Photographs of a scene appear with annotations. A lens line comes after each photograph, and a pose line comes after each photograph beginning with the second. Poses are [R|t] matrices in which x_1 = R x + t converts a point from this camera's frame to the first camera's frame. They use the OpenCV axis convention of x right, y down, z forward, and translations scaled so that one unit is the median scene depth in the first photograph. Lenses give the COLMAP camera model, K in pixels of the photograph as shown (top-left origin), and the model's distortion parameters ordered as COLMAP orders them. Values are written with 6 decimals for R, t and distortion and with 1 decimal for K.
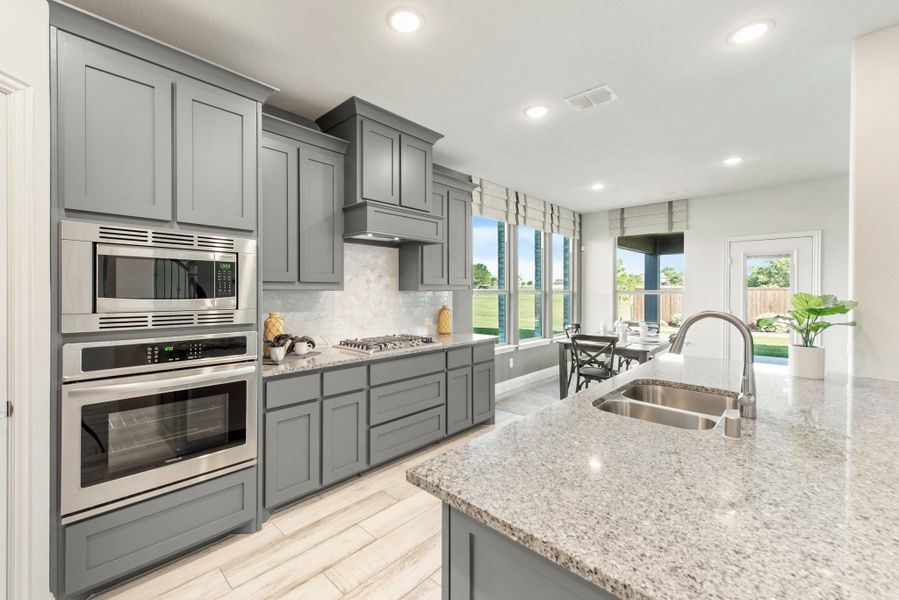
lens RADIAL K [[337.2, 0, 448.3], [0, 337.2, 293.4], [0, 0, 1]] dist [0.000245, 0.000005]
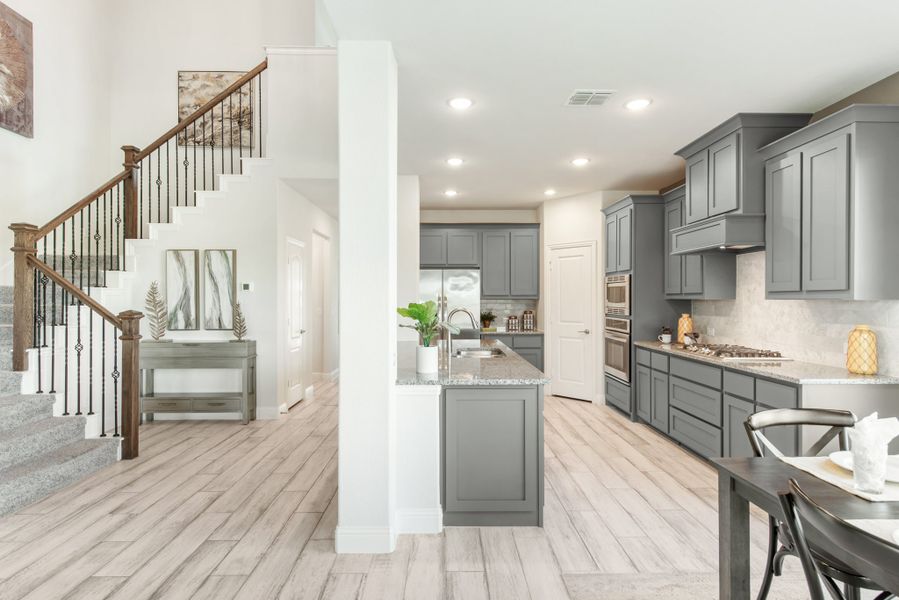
lens RADIAL K [[411.0, 0, 449.1], [0, 411.0, 301.0], [0, 0, 1]] dist [-0.003132, -0.001055]
pose [[-0.689423, 0.000431, -0.724359, 1.255889], [-0.005971, 0.999962, 0.006278, -0.006117], [0.724334, 0.008654, -0.689394, 1.233558]]
